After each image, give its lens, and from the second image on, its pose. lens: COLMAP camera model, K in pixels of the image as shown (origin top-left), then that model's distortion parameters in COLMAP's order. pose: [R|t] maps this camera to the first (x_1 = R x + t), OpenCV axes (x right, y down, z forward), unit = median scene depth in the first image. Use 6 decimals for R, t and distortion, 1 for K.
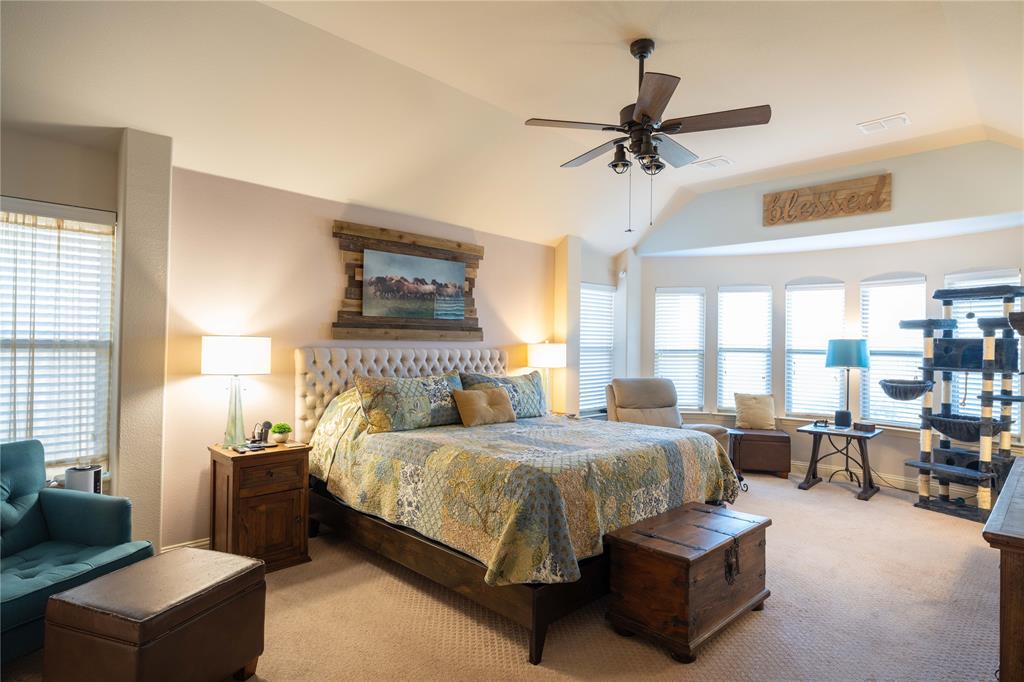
lens RADIAL K [[559.4, 0, 511.8], [0, 559.4, 338.8], [0, 0, 1]] dist [-0.001524, 0.000193]
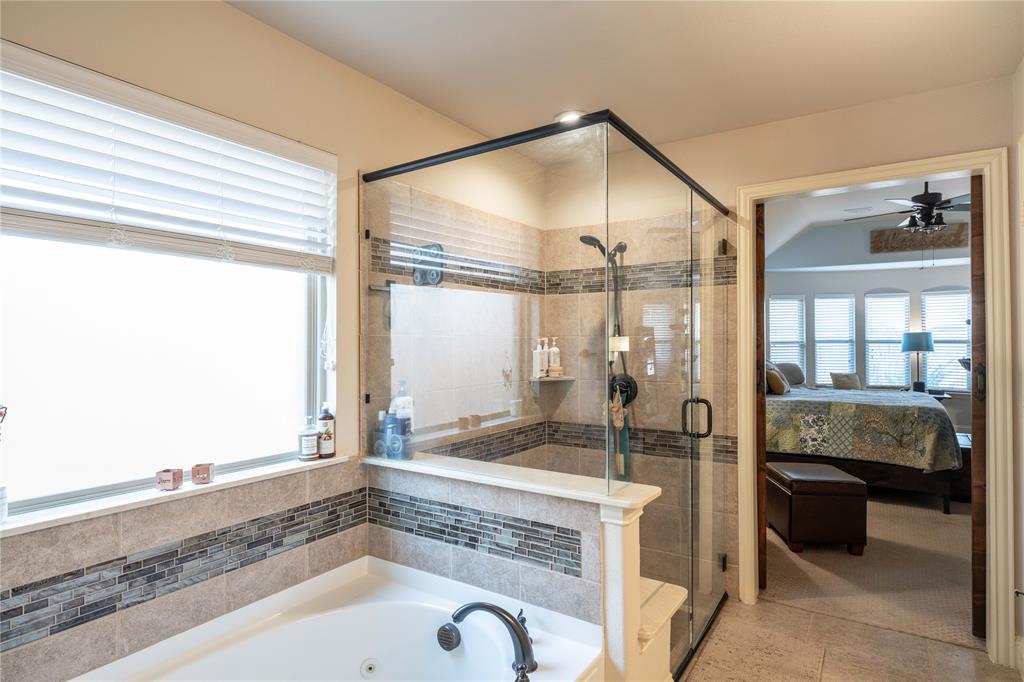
lens RADIAL K [[559.4, 0, 511.8], [0, 559.4, 338.8], [0, 0, 1]] dist [-0.001524, 0.000193]
pose [[0.980472, -0.016059, 0.196002, -0.720521], [0.014961, 0.999863, 0.007081, -0.008429], [-0.196089, -0.004010, 0.980578, -0.210510]]
